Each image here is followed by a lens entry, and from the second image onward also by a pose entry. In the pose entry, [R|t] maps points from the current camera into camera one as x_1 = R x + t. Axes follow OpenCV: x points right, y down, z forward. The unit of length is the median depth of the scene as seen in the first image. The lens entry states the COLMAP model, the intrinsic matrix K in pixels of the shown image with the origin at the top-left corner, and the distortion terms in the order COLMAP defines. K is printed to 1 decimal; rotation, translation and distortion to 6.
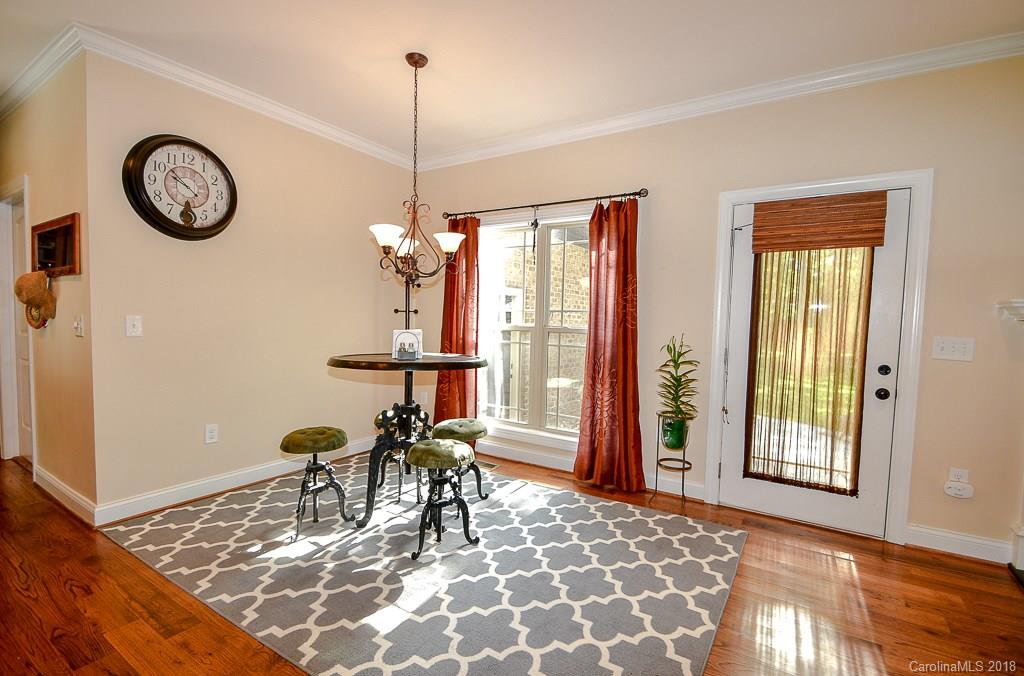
lens RADIAL K [[458.4, 0, 513.0], [0, 458.4, 347.7], [0, 0, 1]] dist [-0.014006, -0.000355]
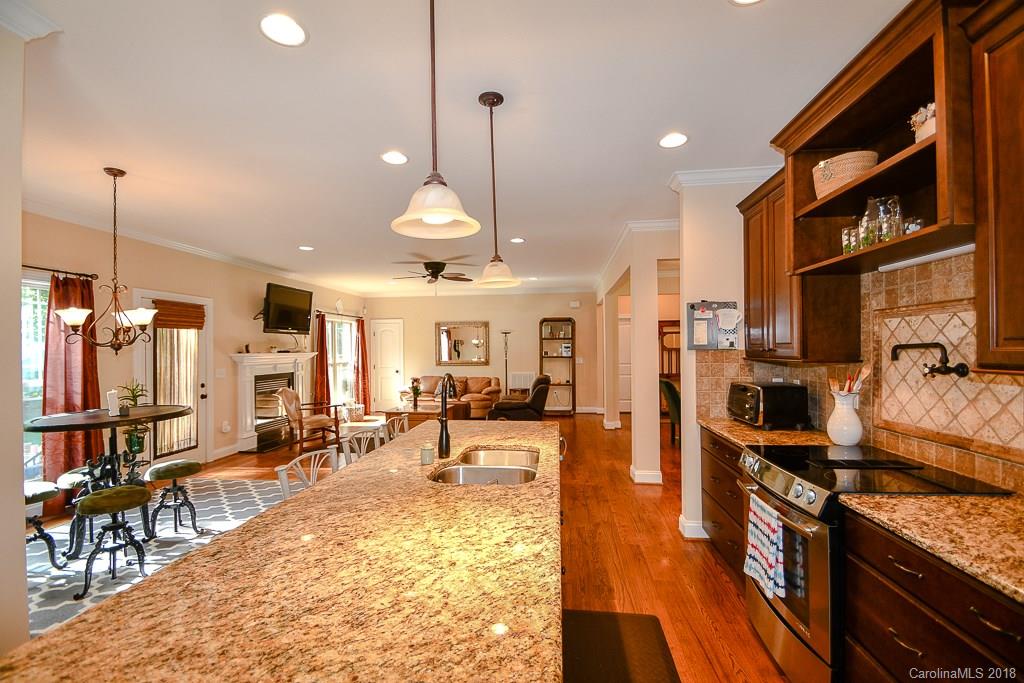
lens RADIAL K [[451.9, 0, 511.0], [0, 451.9, 347.9], [0, 0, 1]] dist [-0.002536, -0.000594]
pose [[-0.438205, -0.018416, 0.898686, -1.694828], [0.050140, 0.997733, 0.044894, -0.147649], [-0.897475, 0.064734, -0.436288, 0.568925]]
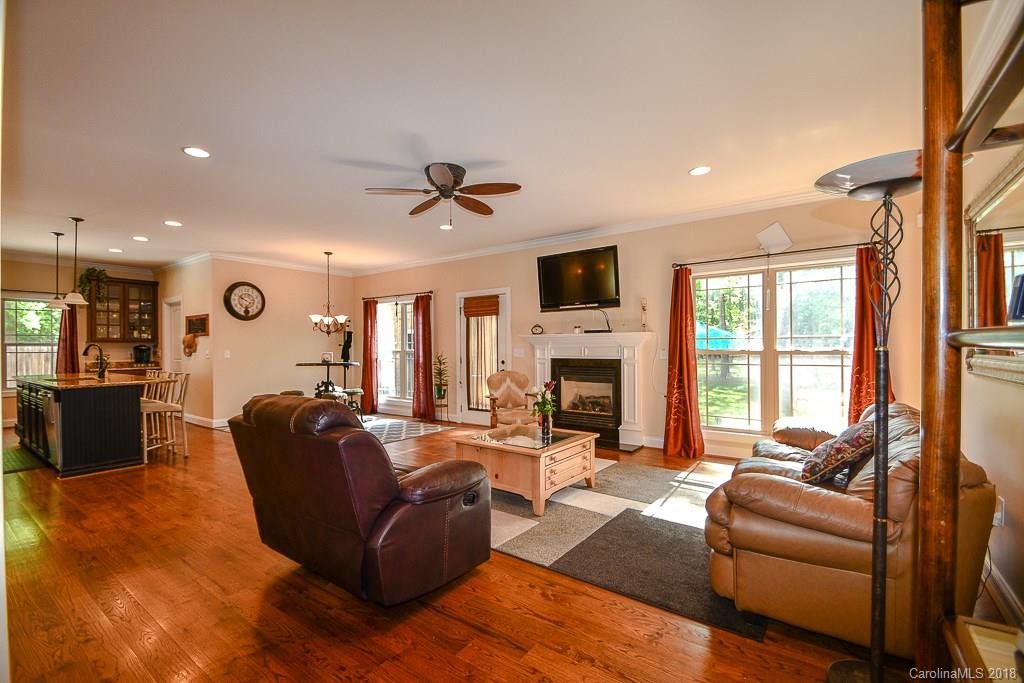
lens RADIAL K [[451.9, 0, 511.0], [0, 451.9, 347.9], [0, 0, 1]] dist [-0.002536, -0.000594]
pose [[0.996969, -0.030178, -0.071709, 0.991863], [0.025820, 0.997807, -0.060947, 0.116634], [0.073391, 0.058911, 0.995562, -1.478052]]
